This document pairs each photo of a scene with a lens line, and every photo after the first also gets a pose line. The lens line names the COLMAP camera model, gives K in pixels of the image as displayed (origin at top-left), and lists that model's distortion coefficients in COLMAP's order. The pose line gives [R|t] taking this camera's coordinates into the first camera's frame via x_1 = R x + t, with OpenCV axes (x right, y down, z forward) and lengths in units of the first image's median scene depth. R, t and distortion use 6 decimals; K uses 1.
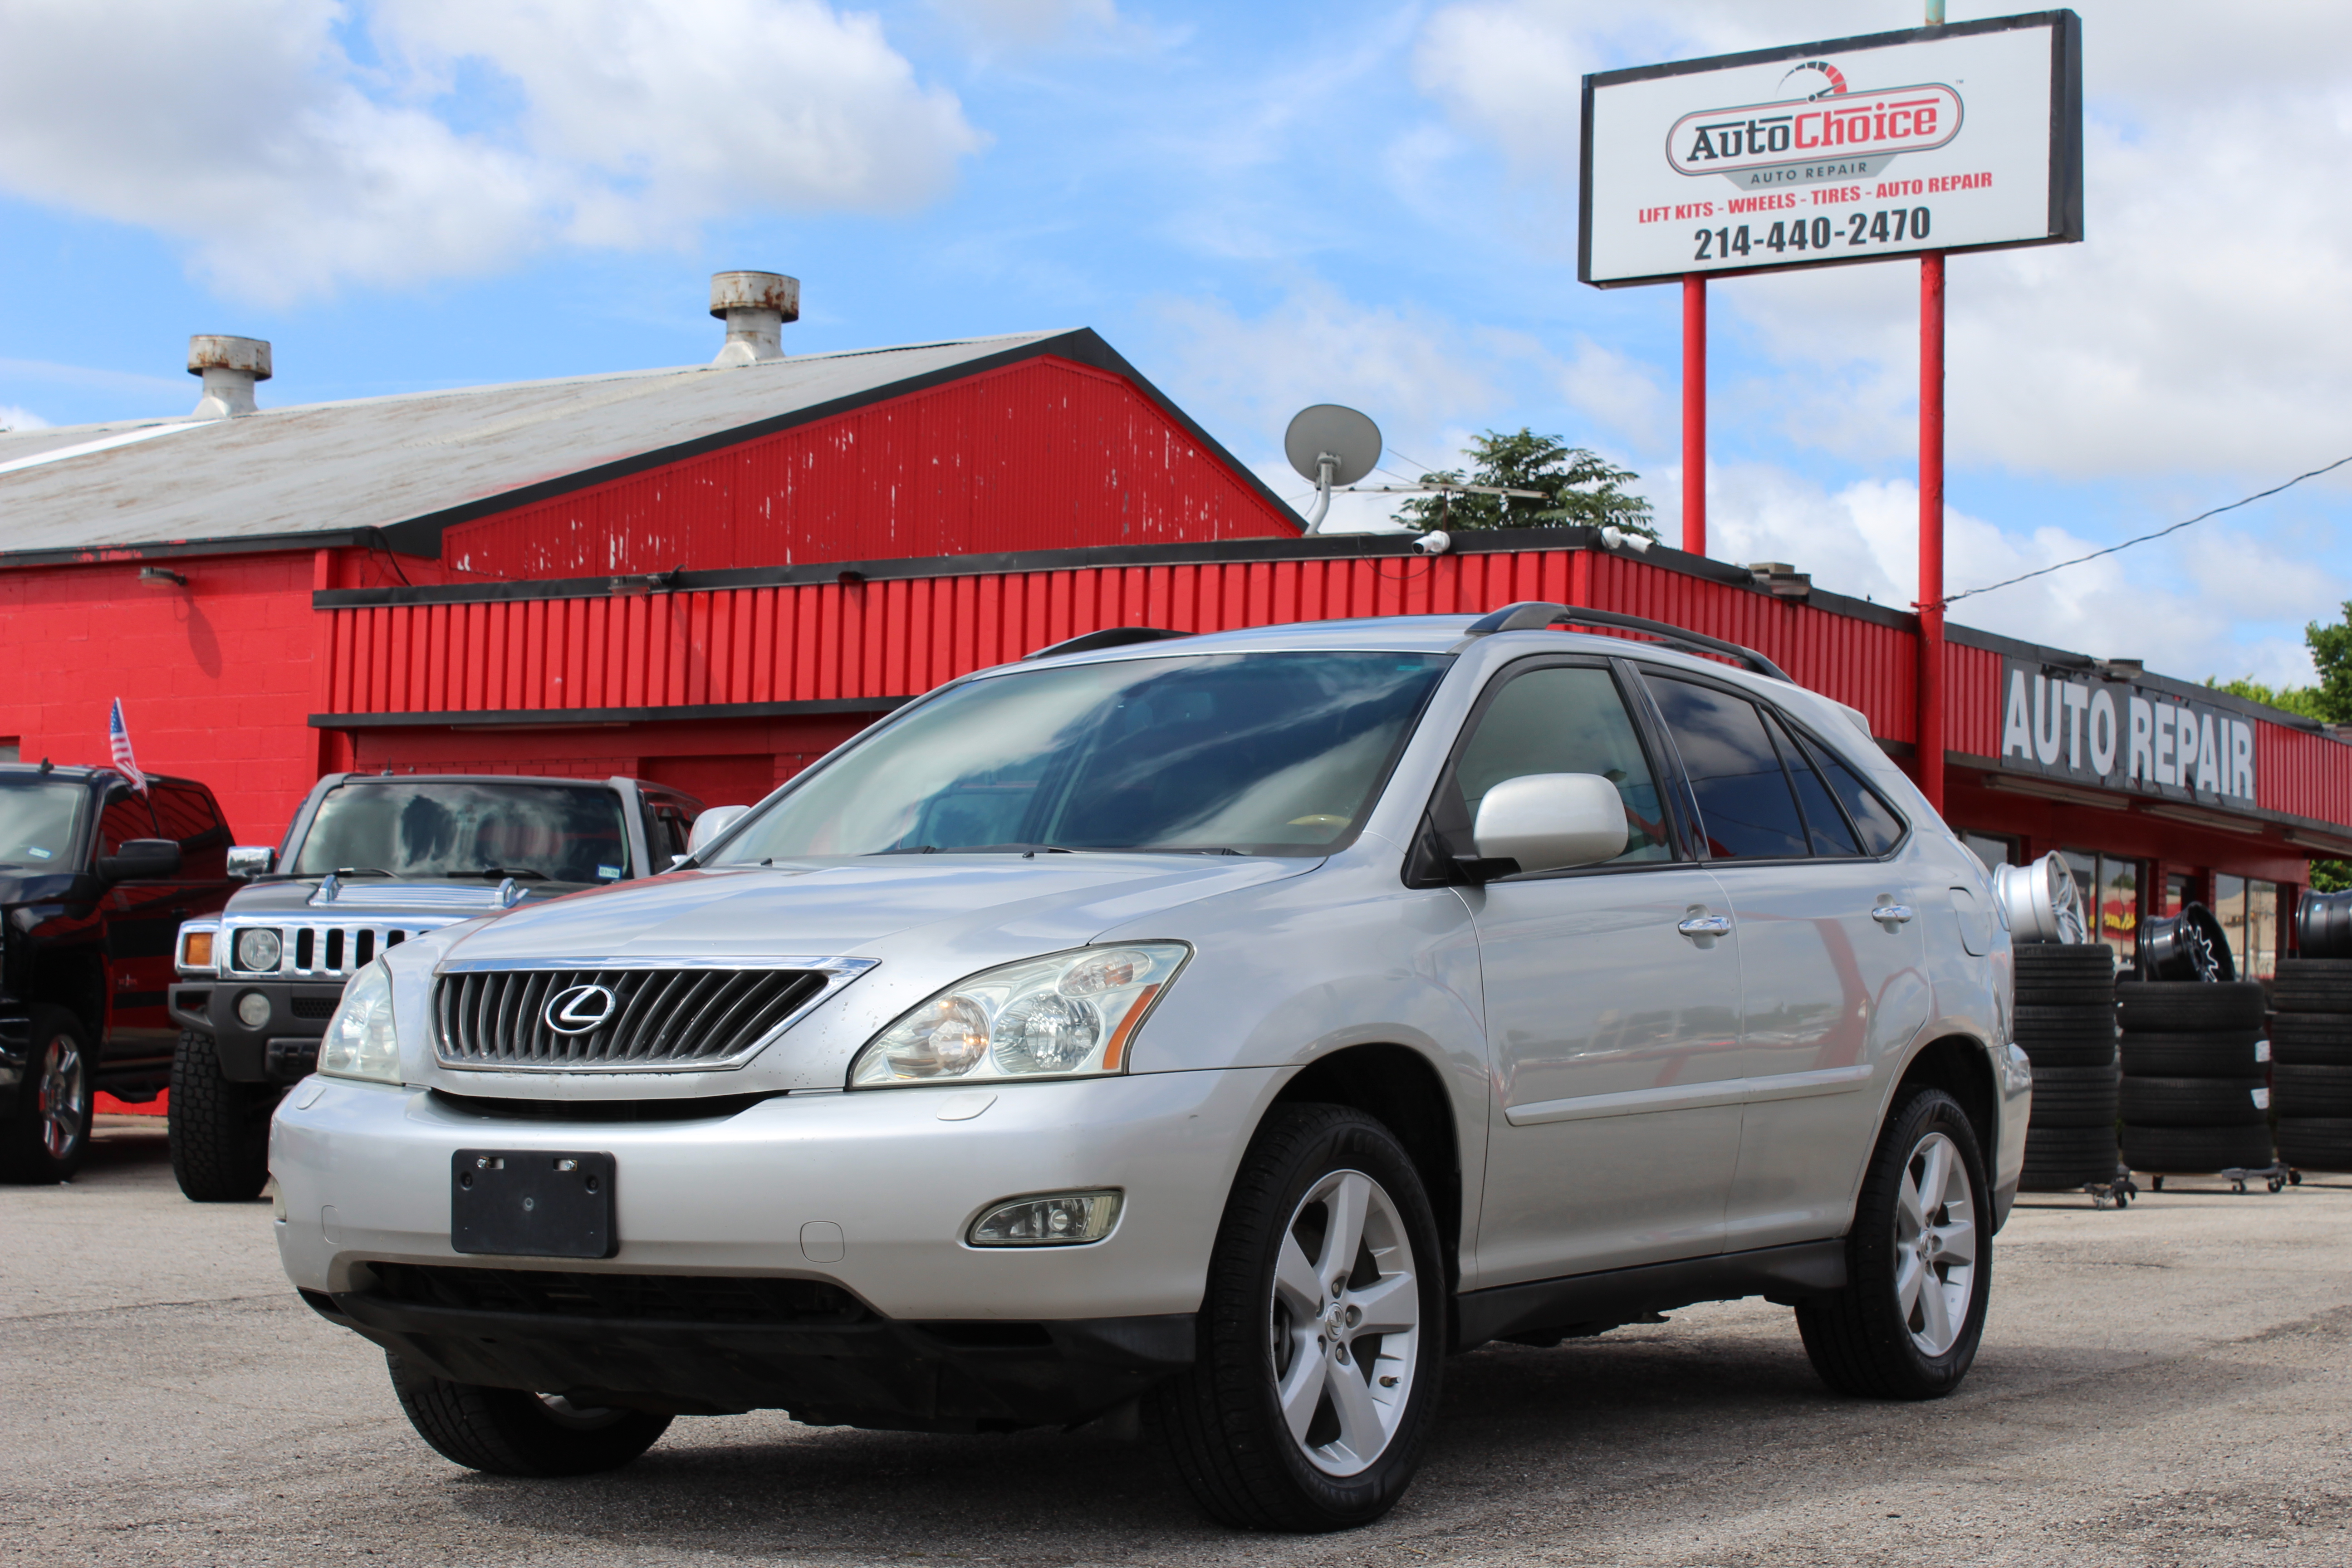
lens RADIAL K [[3974.6, 0, 1176.0], [0, 3974.6, 784.0], [0, 0, 1]] dist [0.011574, 0.139726]
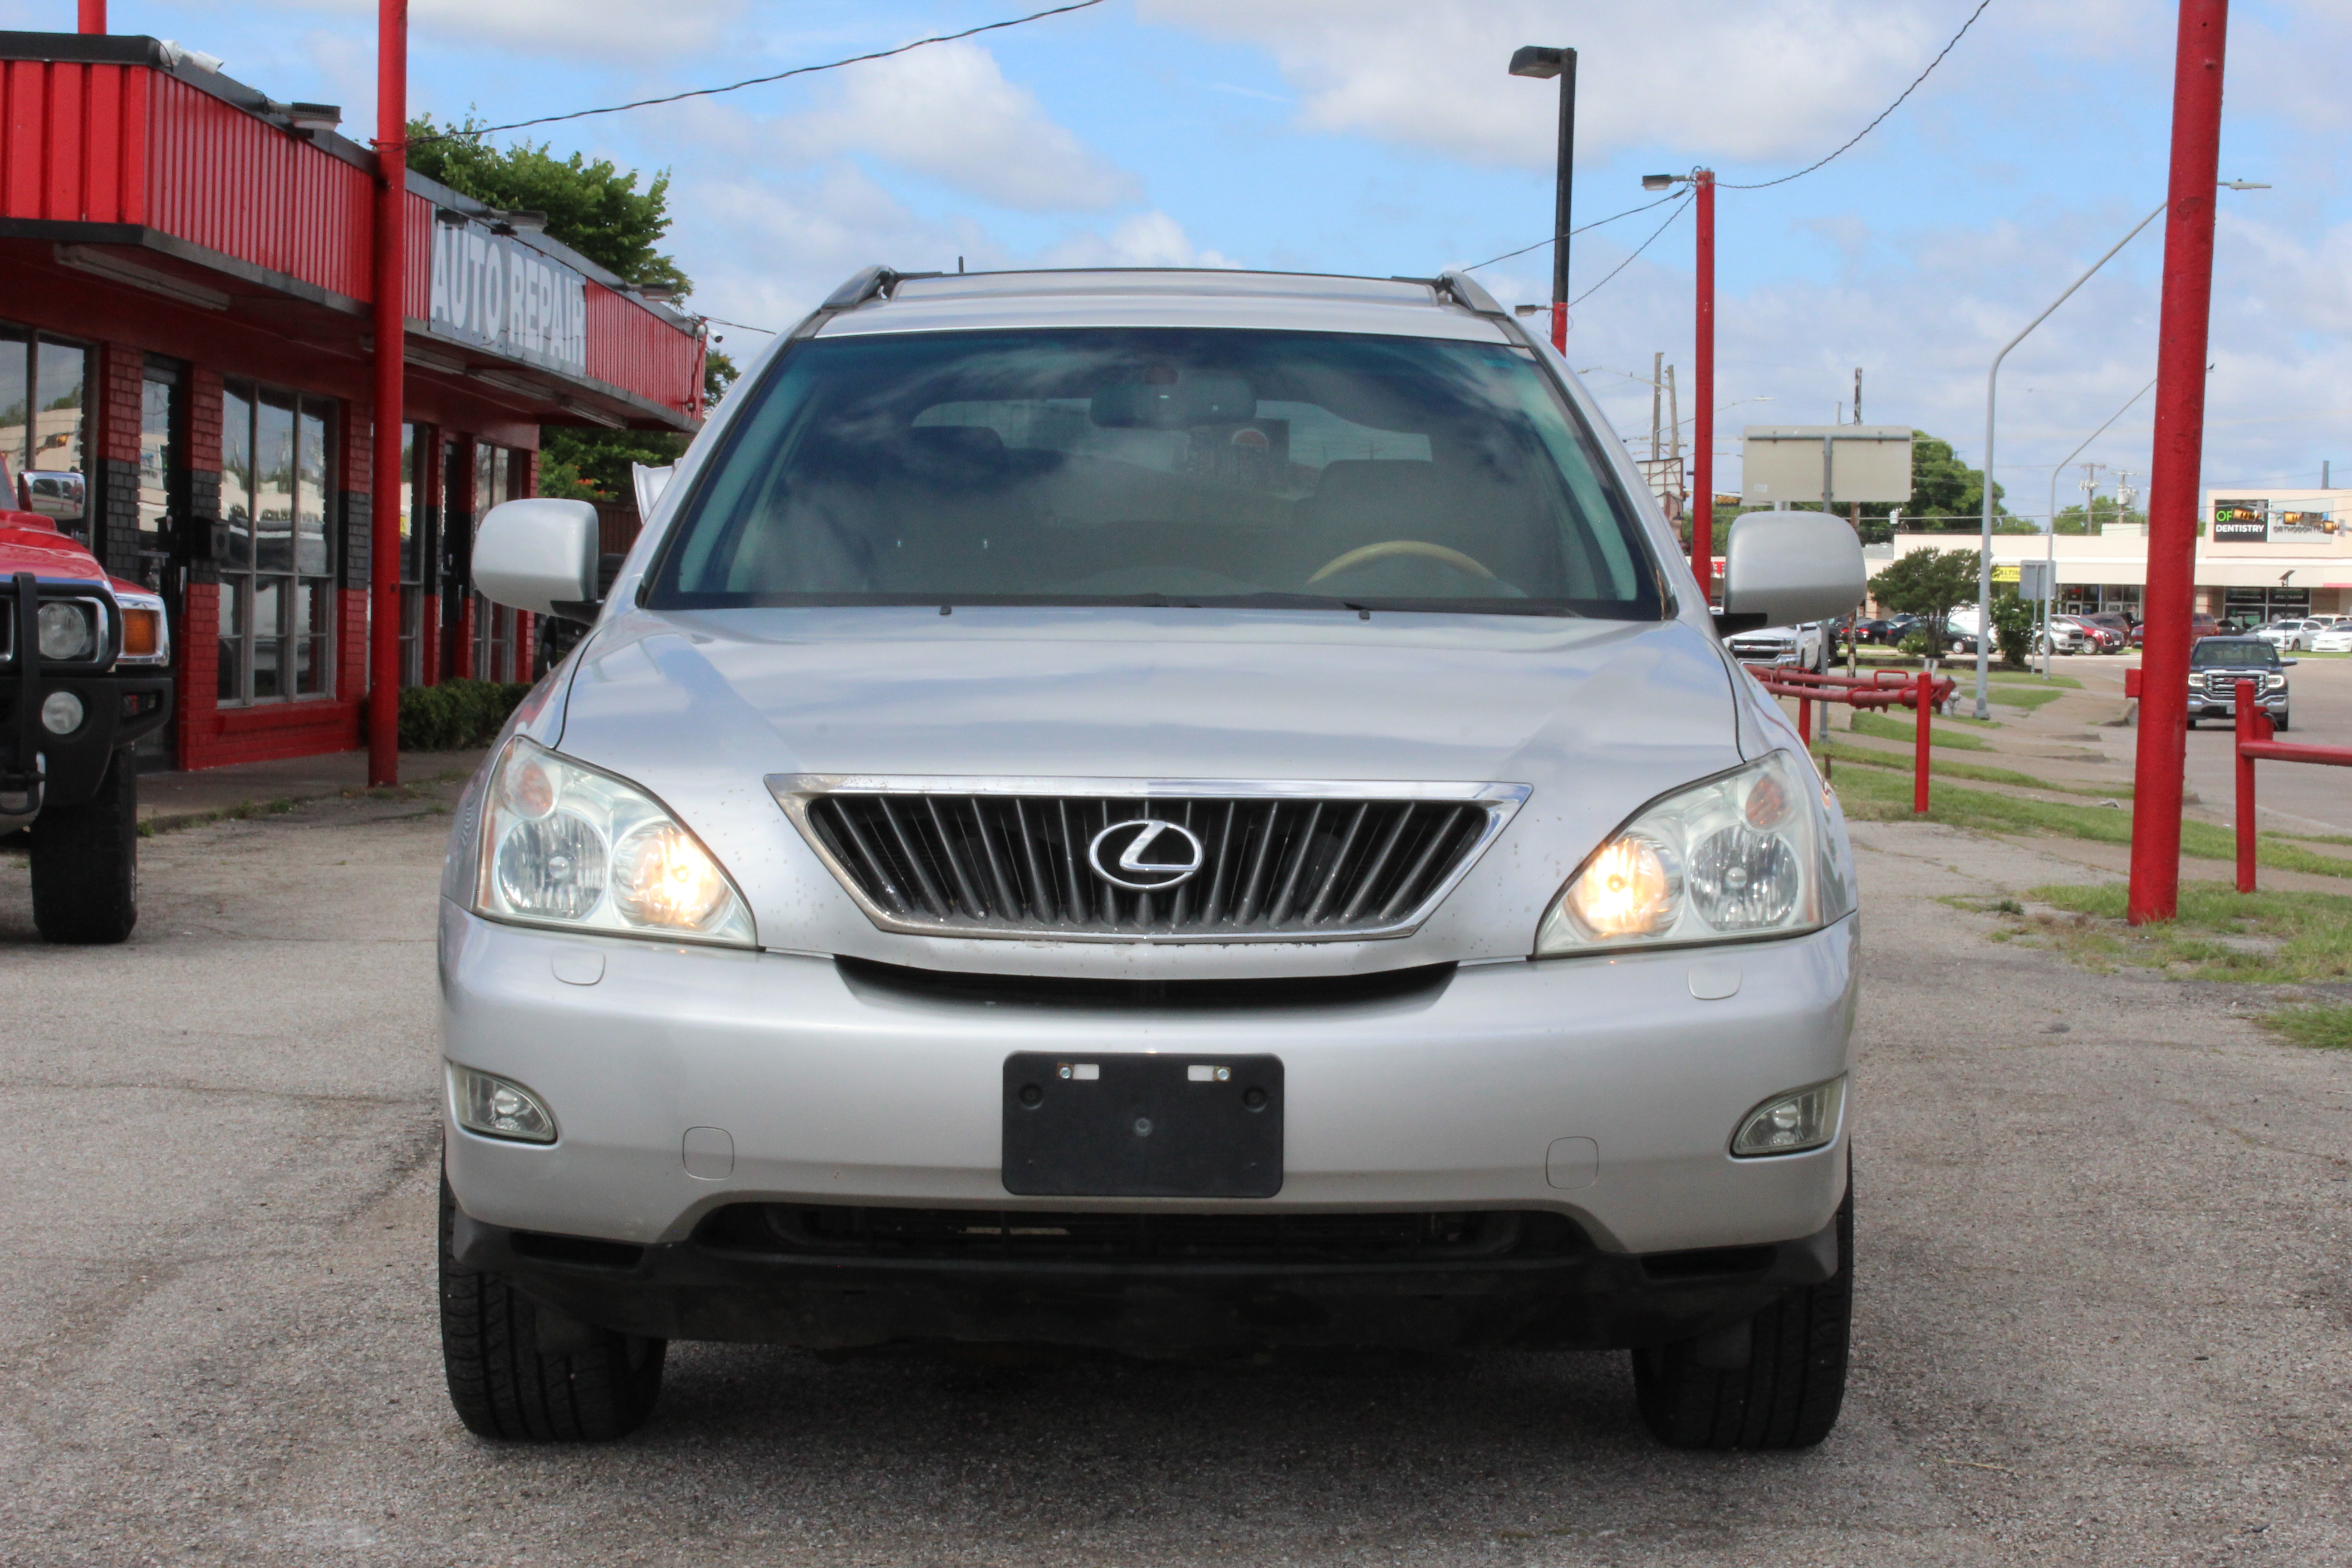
lens RADIAL K [[4354.1, 0, 1176.0], [0, 4354.1, 784.0], [0, 0, 1]] dist [0.053106, -0.045424]
pose [[0.854629, -0.016551, 0.518976, -0.561028], [-0.042773, 0.993851, 0.102132, -0.038283], [-0.517475, -0.109483, 0.848666, 0.317514]]
